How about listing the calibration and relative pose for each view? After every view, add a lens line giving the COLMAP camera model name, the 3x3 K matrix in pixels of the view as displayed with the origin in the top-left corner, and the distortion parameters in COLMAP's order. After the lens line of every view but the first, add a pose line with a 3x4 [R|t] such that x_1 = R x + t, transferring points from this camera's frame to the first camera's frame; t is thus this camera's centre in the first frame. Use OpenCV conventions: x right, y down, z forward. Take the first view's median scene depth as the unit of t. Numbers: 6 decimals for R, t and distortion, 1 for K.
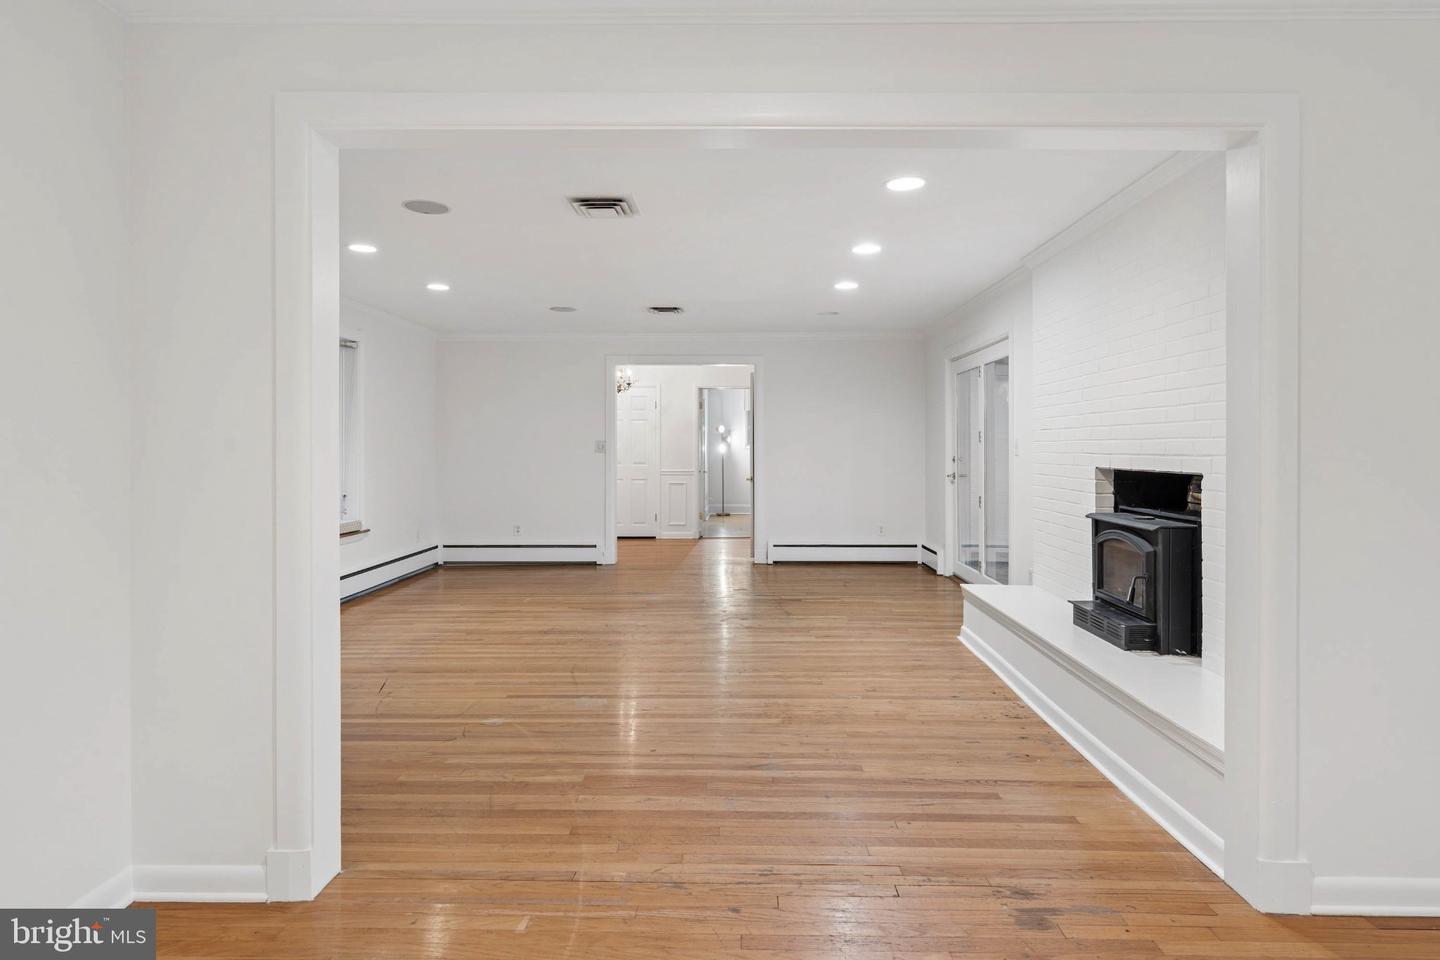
lens RADIAL K [[795.1, 0, 723.1], [0, 795.1, 450.9], [0, 0, 1]] dist [-0.000874, 0.000094]
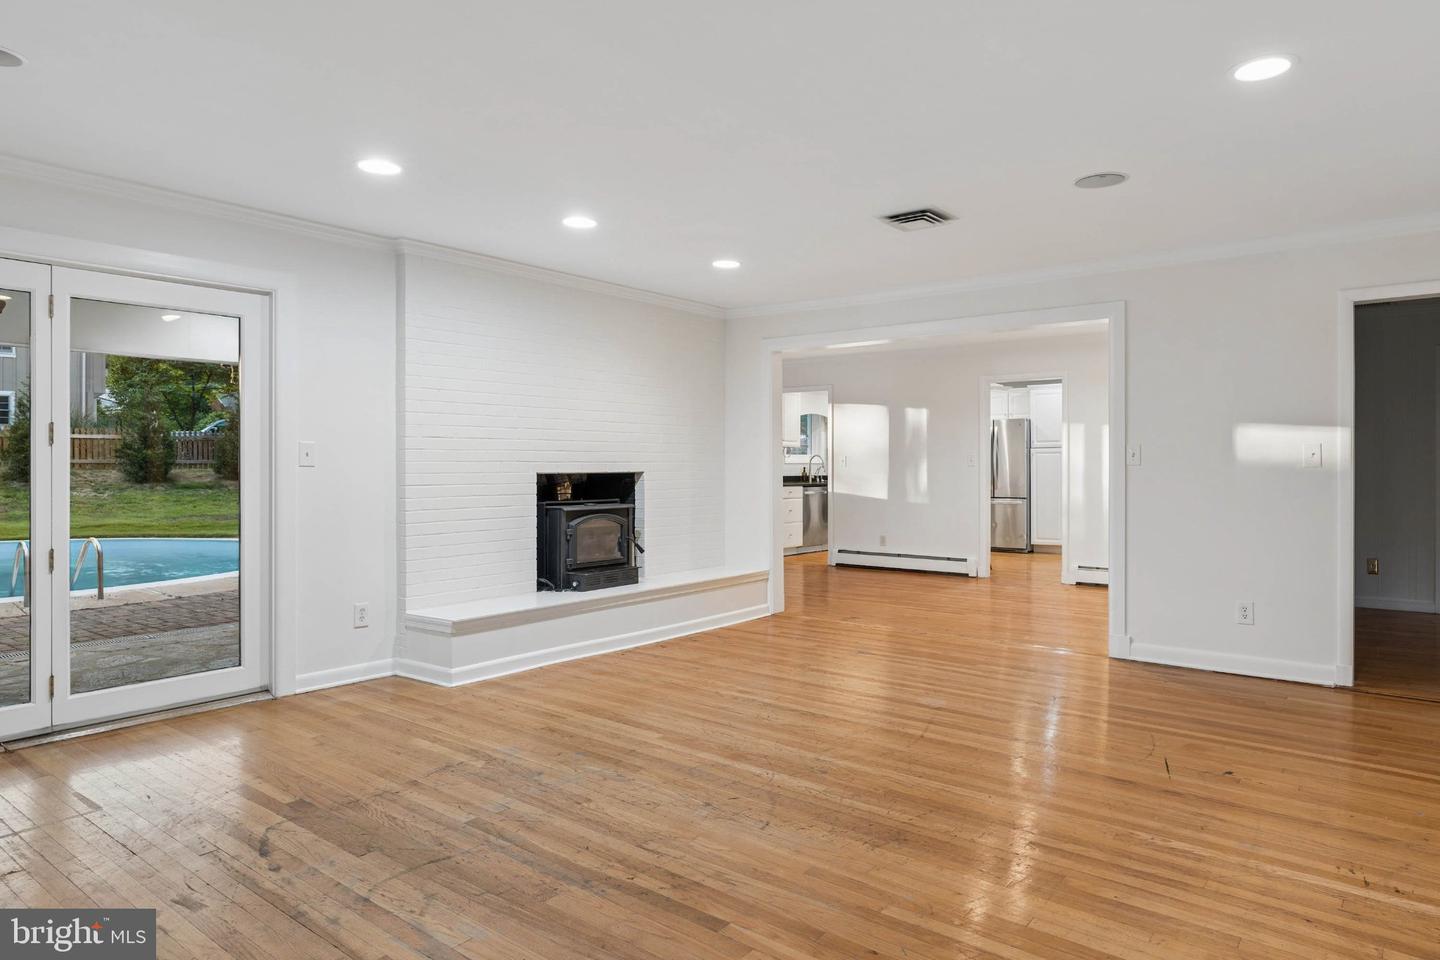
lens RADIAL K [[885.0, 0, 720.8], [0, 885.0, 467.7], [0, 0, 1]] dist [0.005557, 0.001956]
pose [[-0.789058, -0.006166, 0.614287, -0.830561], [0.001446, 0.999928, 0.011894, -0.005862], [-0.614317, 0.010274, -0.788993, 2.610968]]
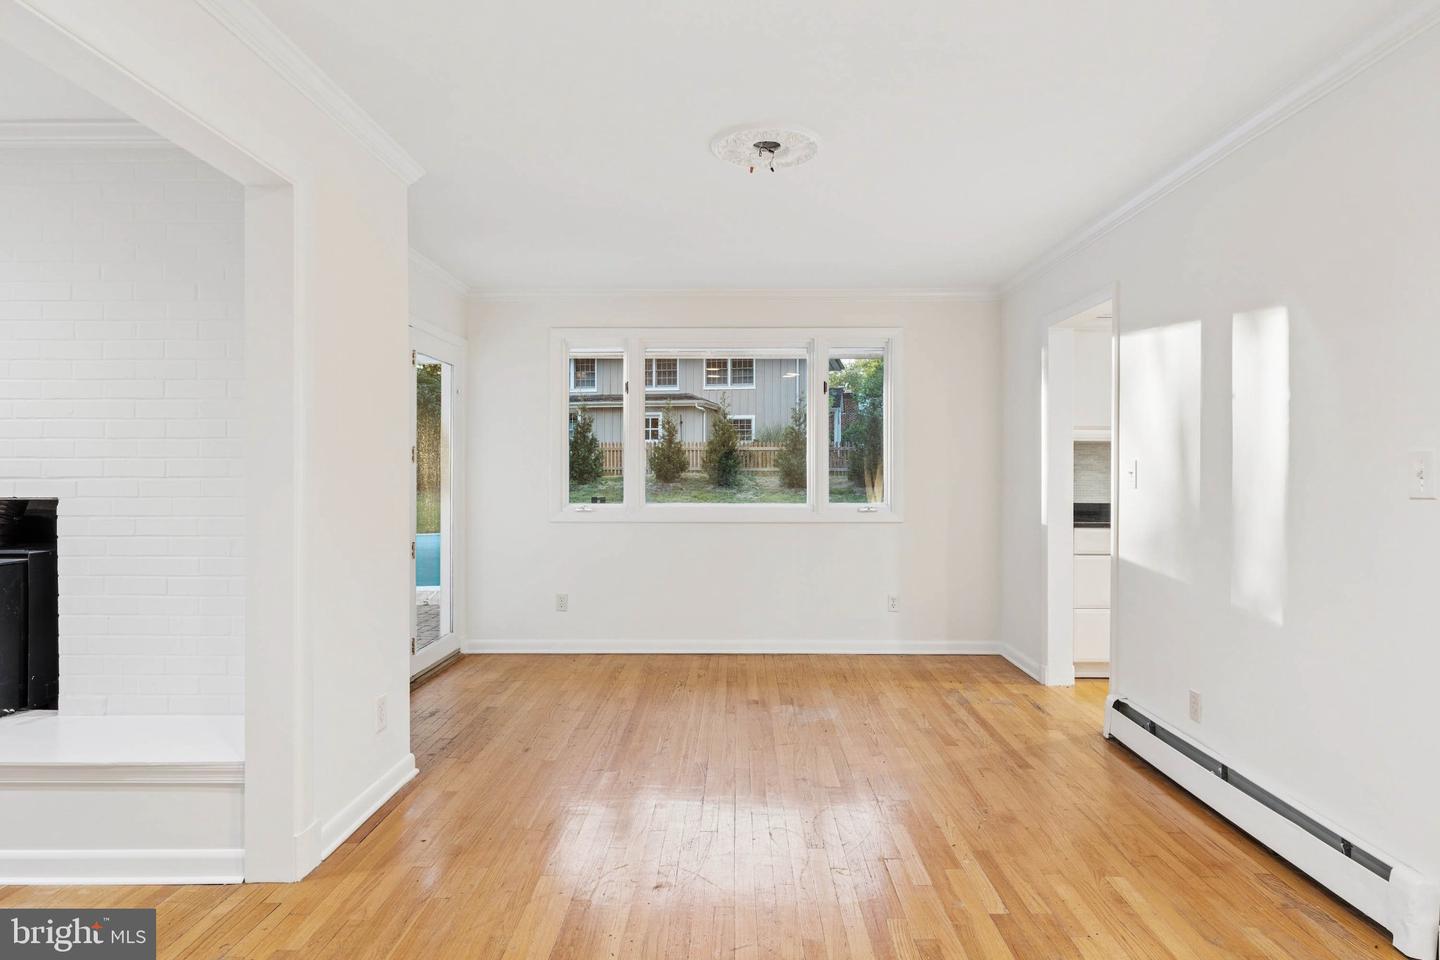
lens RADIAL K [[819.6, 0, 720.0], [0, 819.6, 480.0], [0, 0, 1]] dist [-0.002752, -0.001182]
pose [[0.000059, -0.015434, 0.999881, -0.330966], [0.004087, 0.999873, 0.015433, -0.003170], [-0.999992, 0.004086, 0.000122, 0.277726]]
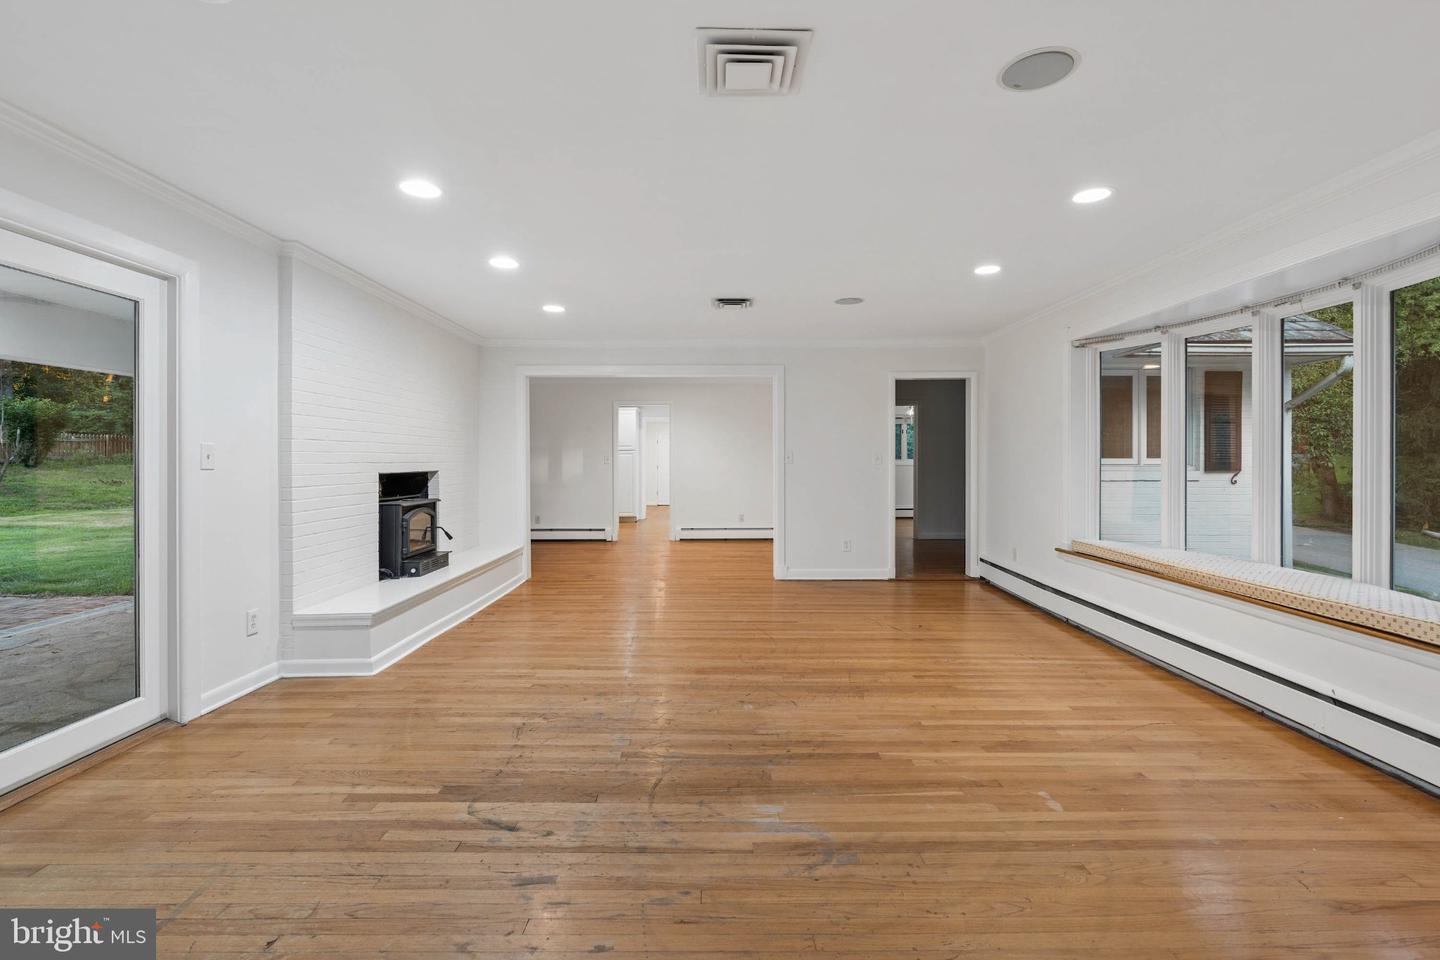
lens RADIAL K [[656.5, 0, 717.9], [0, 656.5, 457.6], [0, 0, 1]] dist [-0.002850, -0.000011]
pose [[-0.999846, -0.003722, -0.017178, -0.134489], [-0.003774, 0.999988, 0.003034, -0.015773], [0.017167, 0.003098, -0.999848, 2.910074]]
